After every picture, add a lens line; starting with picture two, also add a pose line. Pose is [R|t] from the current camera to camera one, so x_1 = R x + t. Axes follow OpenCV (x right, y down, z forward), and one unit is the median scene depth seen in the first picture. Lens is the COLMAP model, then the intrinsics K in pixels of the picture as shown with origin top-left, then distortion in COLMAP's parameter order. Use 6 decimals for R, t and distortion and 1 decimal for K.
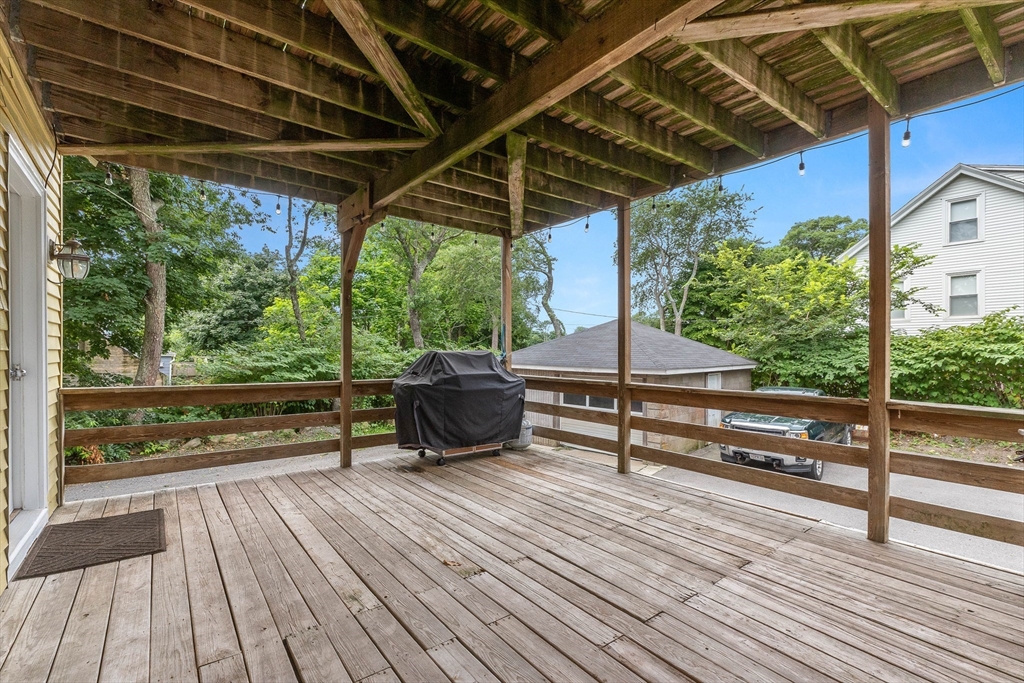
lens RADIAL K [[453.5, 0, 518.8], [0, 453.5, 350.2], [0, 0, 1]] dist [0.003327, -0.000269]
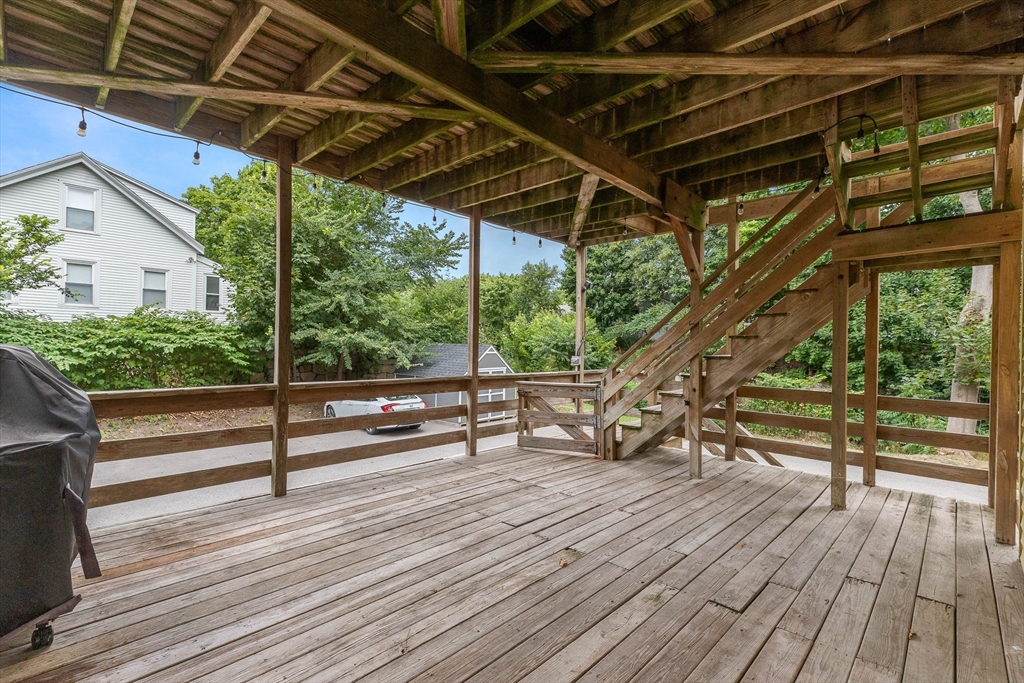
lens RADIAL K [[453.5, 0, 518.4], [0, 453.5, 341.0], [0, 0, 1]] dist [0.003327, -0.000269]
pose [[-0.124881, 0.005348, 0.992157, -0.812585], [-0.016770, 0.999831, -0.007500, -0.008426], [-0.992030, -0.017575, -0.124770, 0.880803]]
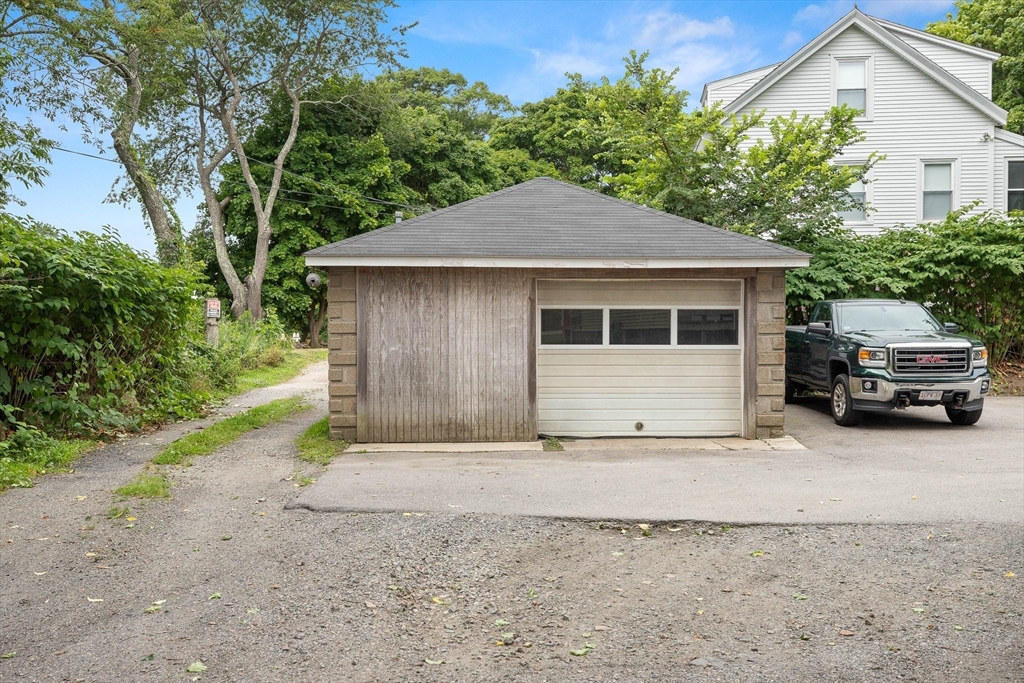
lens RADIAL K [[976.9, 0, 509.8], [0, 976.9, 337.2], [0, 0, 1]] dist [0.011158, 0.000000]
pose [[0.713087, -0.015964, 0.700893, -2.723567], [0.002797, 0.999798, 0.019926, 0.405282], [-0.701070, -0.012248, 0.712988, 1.442513]]
